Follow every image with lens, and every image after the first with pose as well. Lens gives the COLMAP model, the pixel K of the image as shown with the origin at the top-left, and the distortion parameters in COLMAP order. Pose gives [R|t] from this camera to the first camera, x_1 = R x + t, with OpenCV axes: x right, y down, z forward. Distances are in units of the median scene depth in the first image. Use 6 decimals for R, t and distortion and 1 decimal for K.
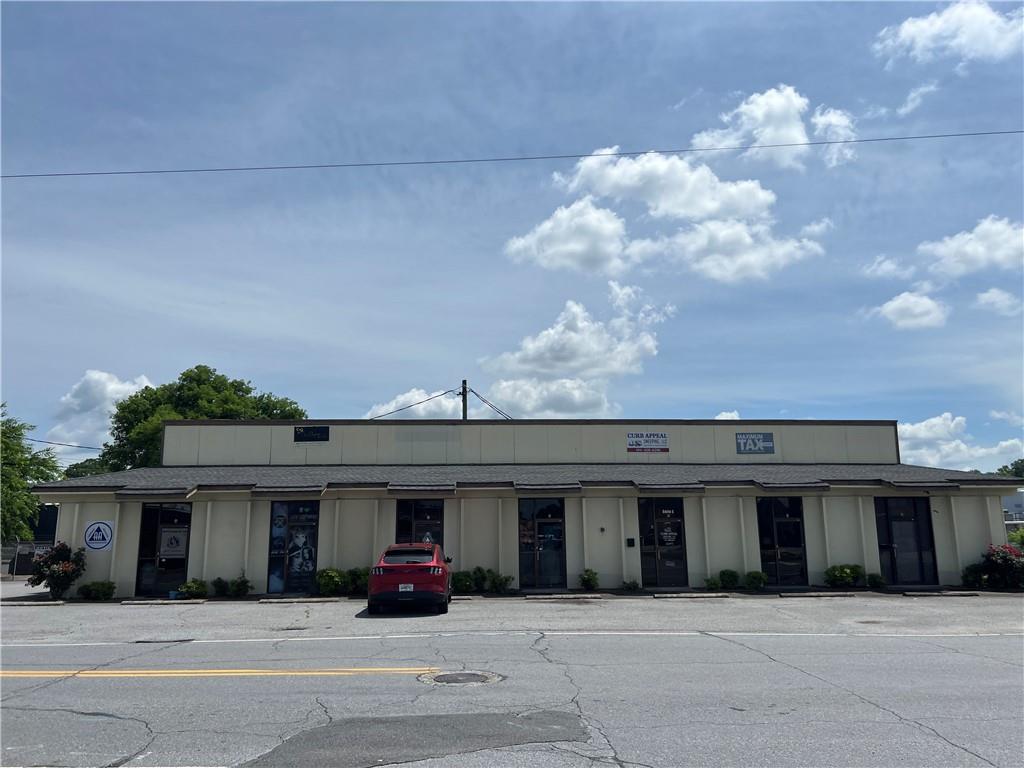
lens RADIAL K [[781.6, 0, 512.0], [0, 781.6, 384.0], [0, 0, 1]] dist [0.122831, -0.193353]
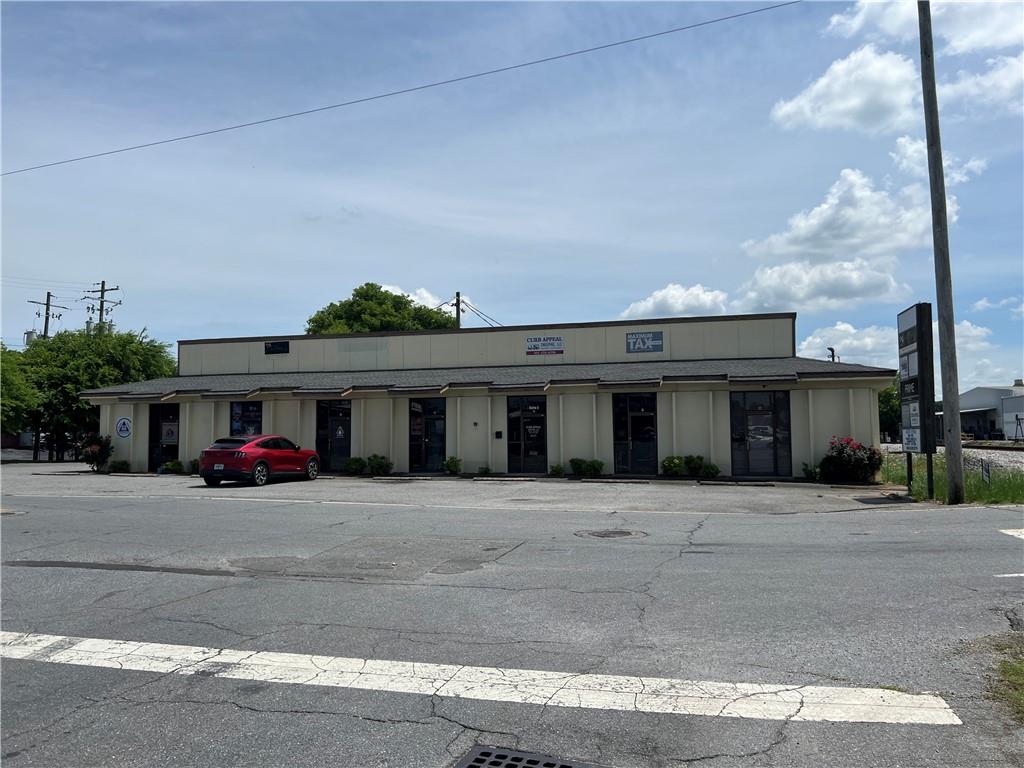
lens RADIAL K [[779.6, 0, 512.0], [0, 779.6, 384.0], [0, 0, 1]] dist [0.184140, -0.193384]
pose [[0.935001, -0.017460, -0.354214, 0.508908], [0.064477, 0.990511, 0.121374, -0.007590], [0.348734, -0.136323, 0.927254, -0.033395]]
